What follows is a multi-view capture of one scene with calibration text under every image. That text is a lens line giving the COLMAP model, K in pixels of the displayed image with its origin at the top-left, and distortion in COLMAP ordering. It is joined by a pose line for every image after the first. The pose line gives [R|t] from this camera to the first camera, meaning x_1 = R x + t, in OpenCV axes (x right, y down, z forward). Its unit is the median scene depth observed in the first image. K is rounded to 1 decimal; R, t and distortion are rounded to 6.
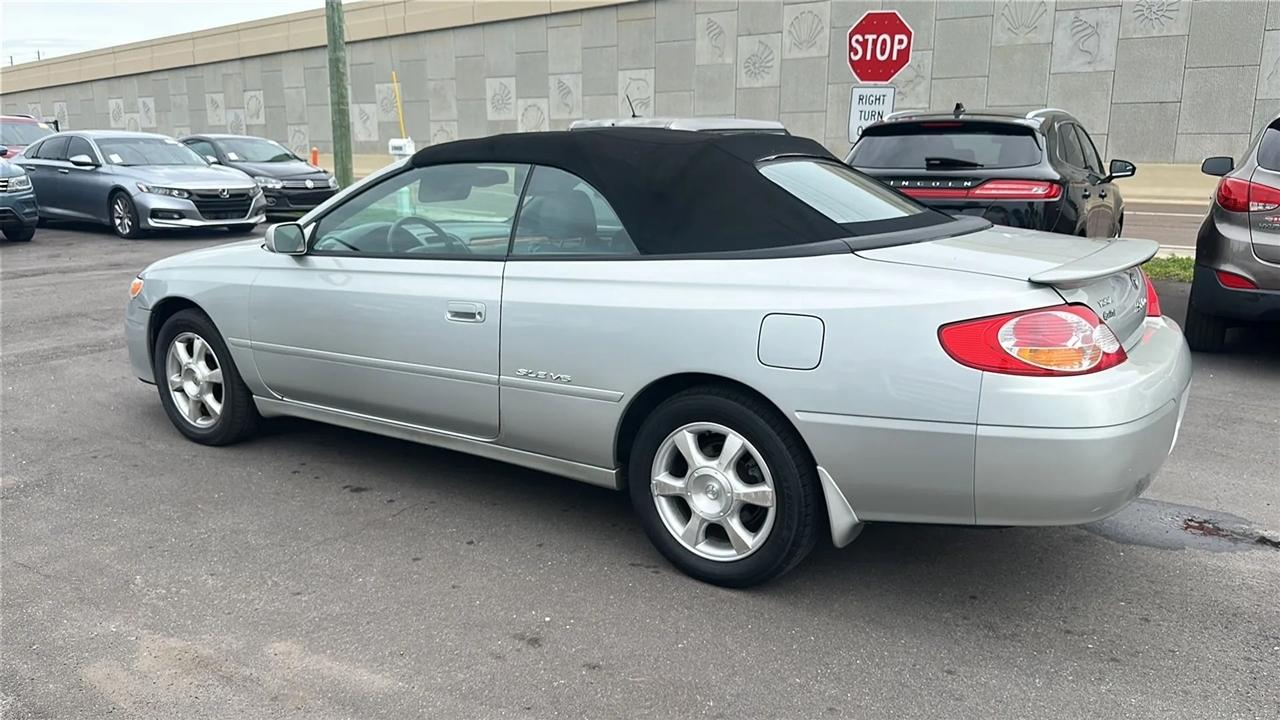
lens RADIAL K [[948.4, 0, 640.5], [0, 948.4, 368.9], [0, 0, 1]] dist [0.084128, -0.141385]
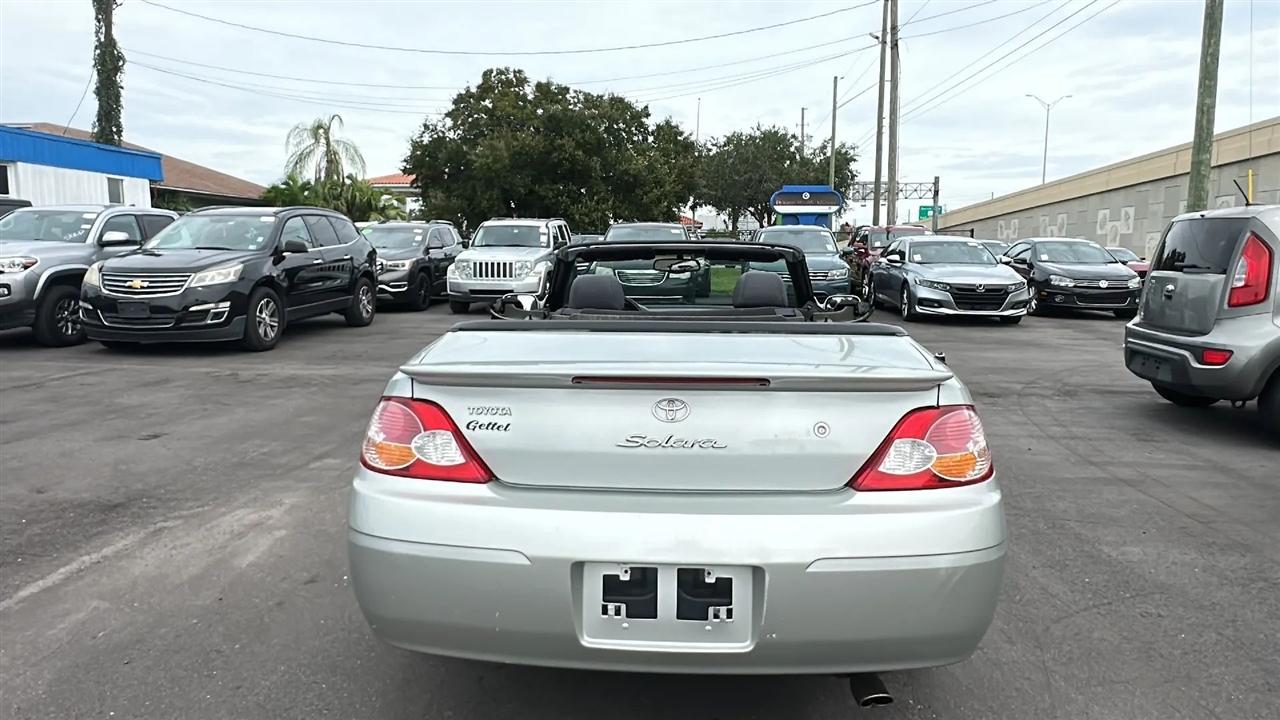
lens RADIAL K [[849.0, 0, 639.5], [0, 849.0, 359.9], [0, 0, 1]] dist [-0.004767, 0.000172]
pose [[0.503027, 0.110184, -0.857219, 0.248352], [-0.195299, 0.980677, 0.011450, -0.030959], [0.841916, 0.161654, 0.514825, 0.150267]]
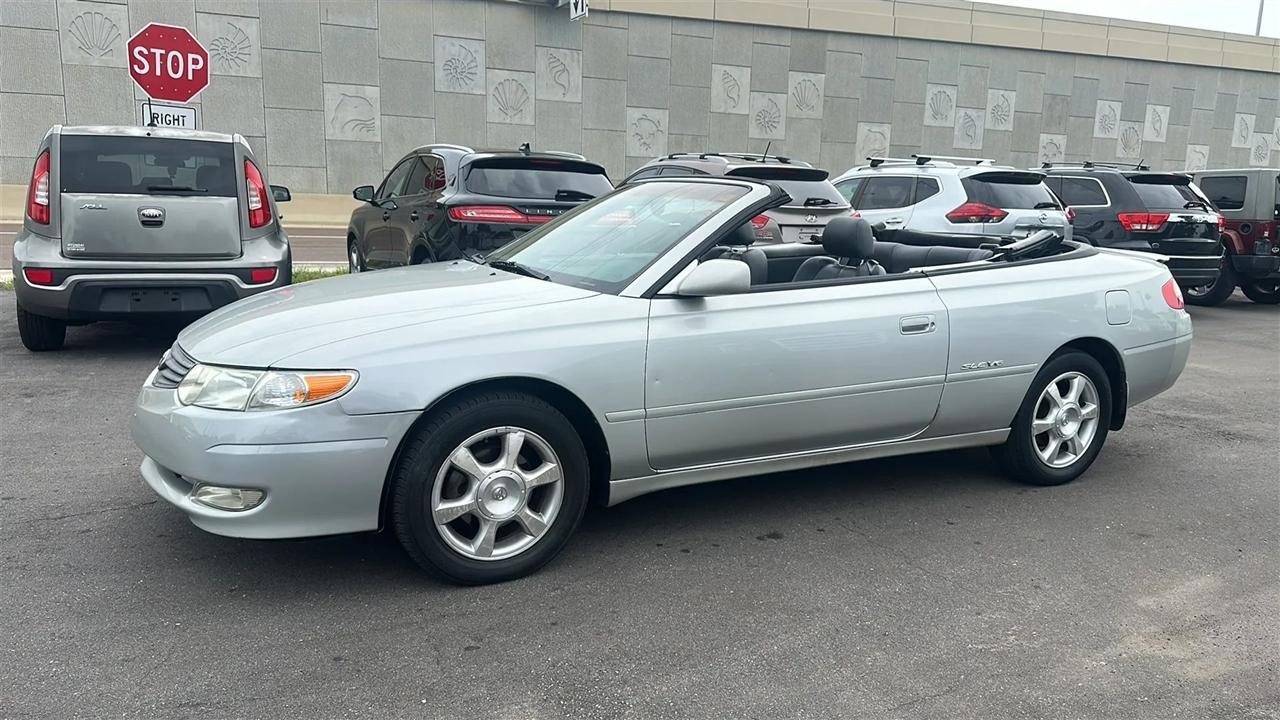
lens RADIAL K [[900.8, 0, 640.1], [0, 900.8, 372.9], [0, 0, 1]] dist [0.098135, -0.150456]
pose [[0.491233, -0.156684, 0.856820, -0.336366], [0.168689, 0.982177, 0.082895, -0.039329], [-0.854537, 0.103816, 0.508909, 0.195400]]
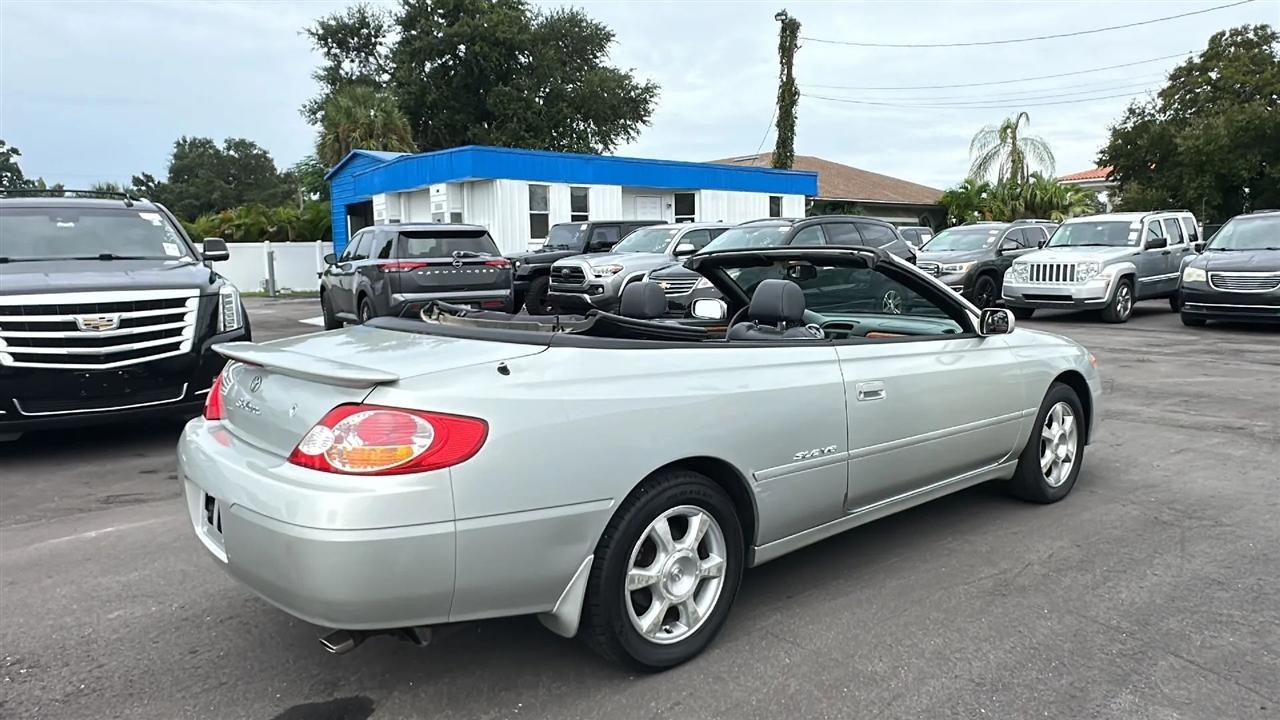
lens RADIAL K [[849.0, 0, 639.5], [0, 849.0, 359.9], [0, 0, 1]] dist [-0.004767, 0.000172]
pose [[-0.279398, 0.117927, -0.952906, 0.293653], [-0.197595, 0.964125, 0.177252, -0.083128], [0.939624, 0.237814, -0.246073, 0.374593]]
